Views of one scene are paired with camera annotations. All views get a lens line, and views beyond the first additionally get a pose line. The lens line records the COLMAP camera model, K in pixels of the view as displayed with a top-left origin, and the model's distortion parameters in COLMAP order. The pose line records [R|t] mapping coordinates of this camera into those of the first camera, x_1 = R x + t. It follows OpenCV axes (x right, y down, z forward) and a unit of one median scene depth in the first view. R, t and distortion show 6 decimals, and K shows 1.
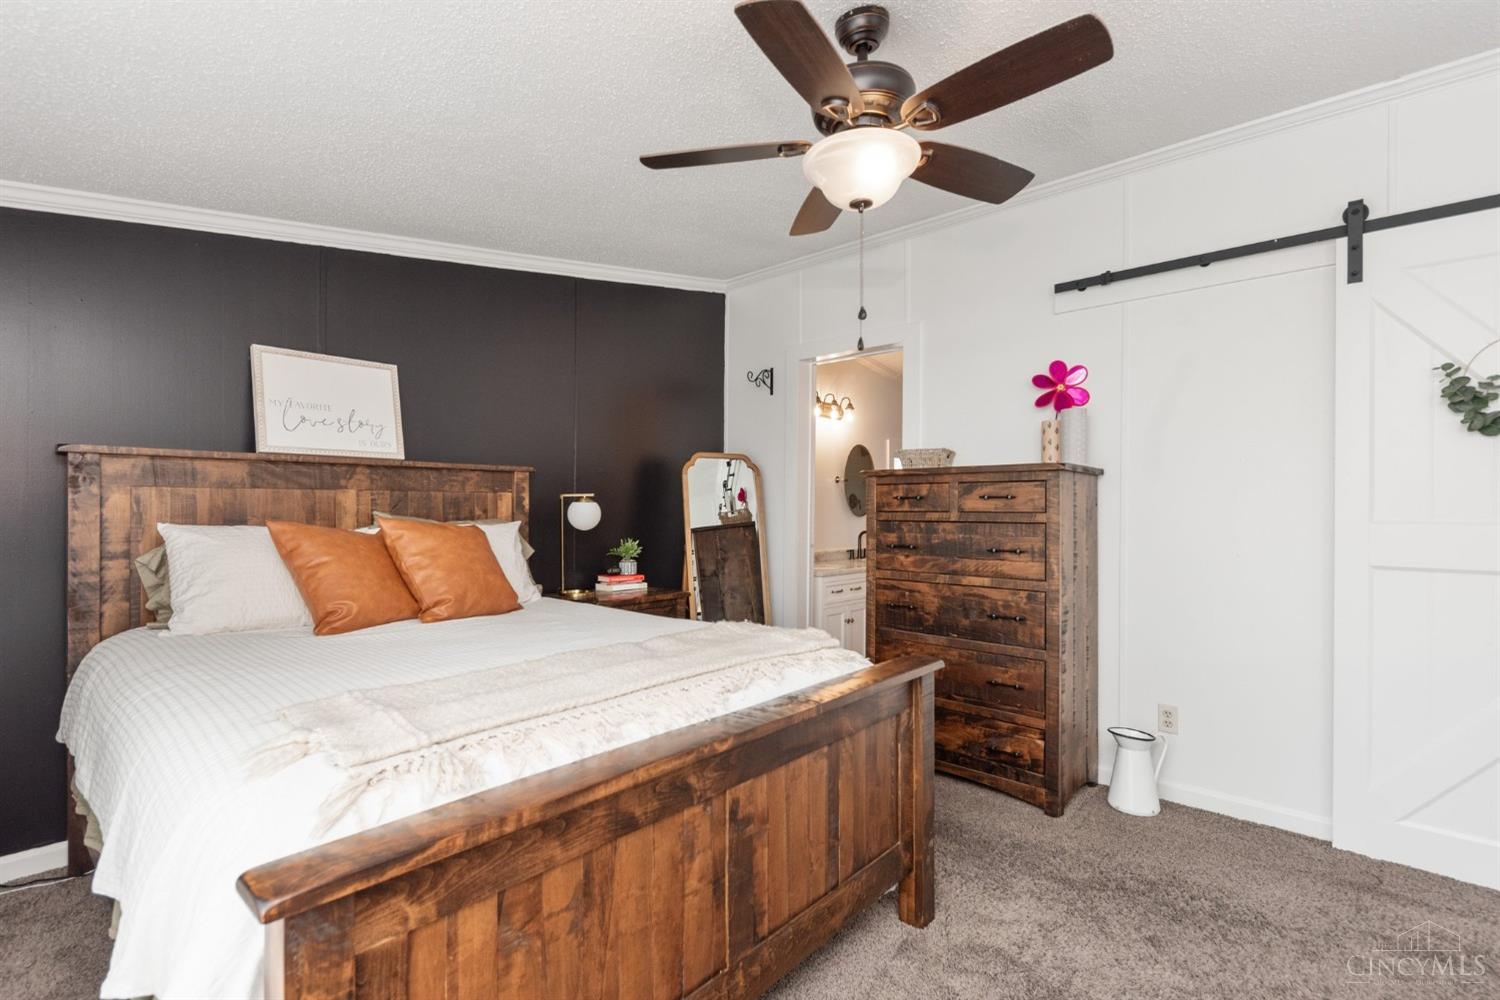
lens RADIAL K [[678.0, 0, 749.9], [0, 678.0, 505.9], [0, 0, 1]] dist [0.005007, 0.000148]
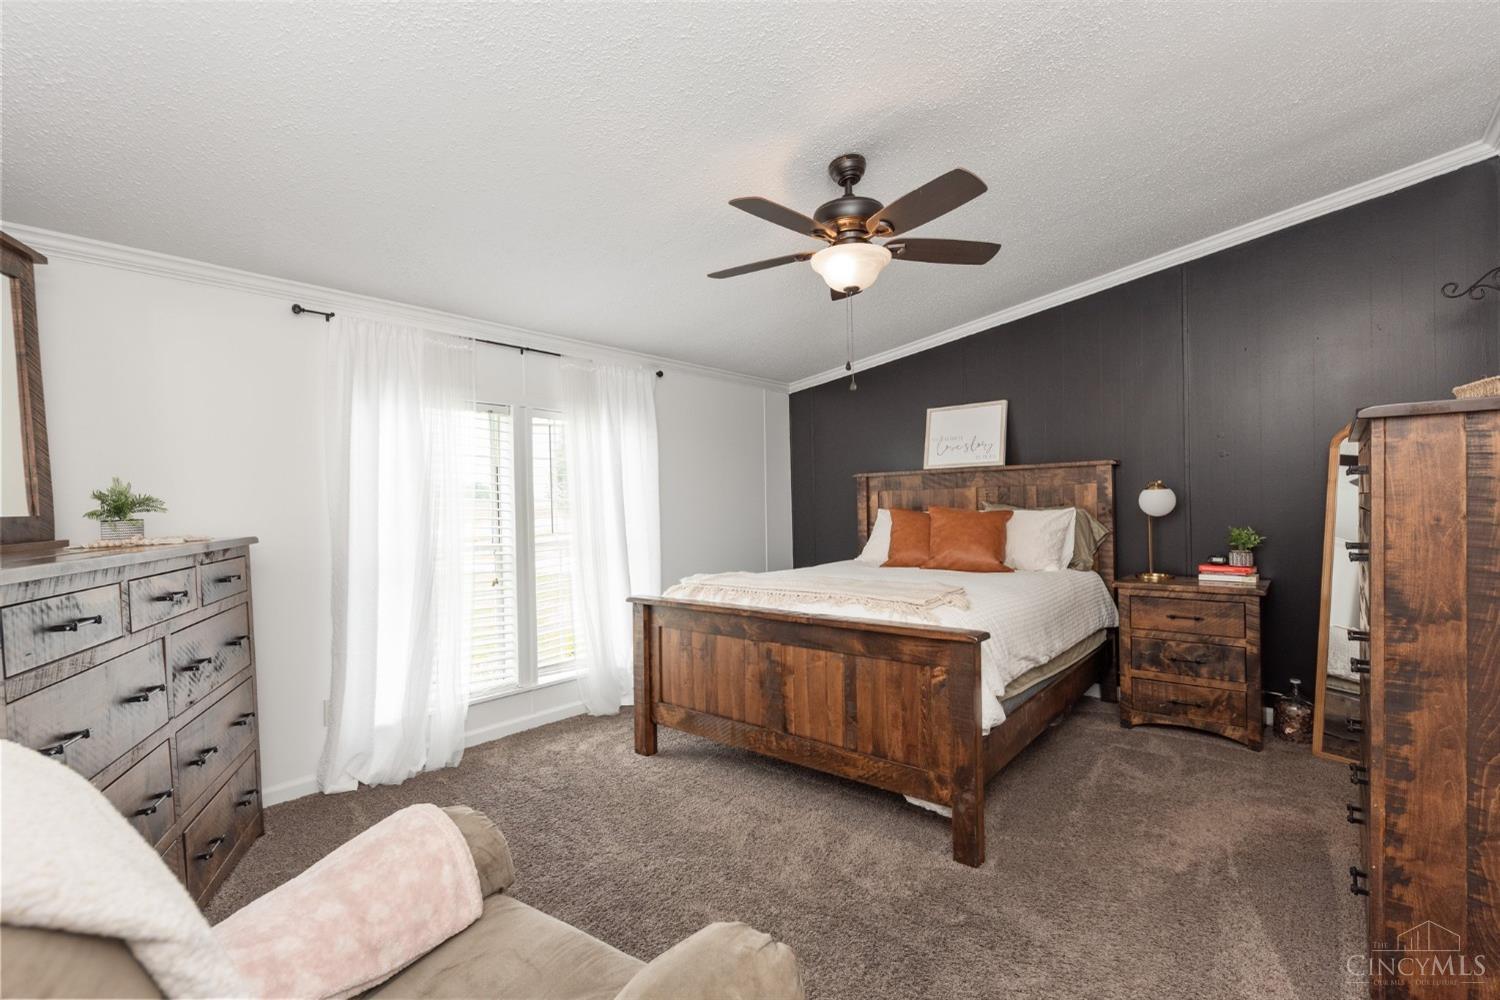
lens RADIAL K [[678.0, 0, 752.2], [0, 678.0, 504.3], [0, 0, 1]] dist [0.005007, 0.000148]
pose [[0.047990, -0.004627, -0.998837, 1.340935], [0.024357, 0.999697, -0.003460, 0.010937], [0.998551, -0.024162, 0.048089, 0.590483]]
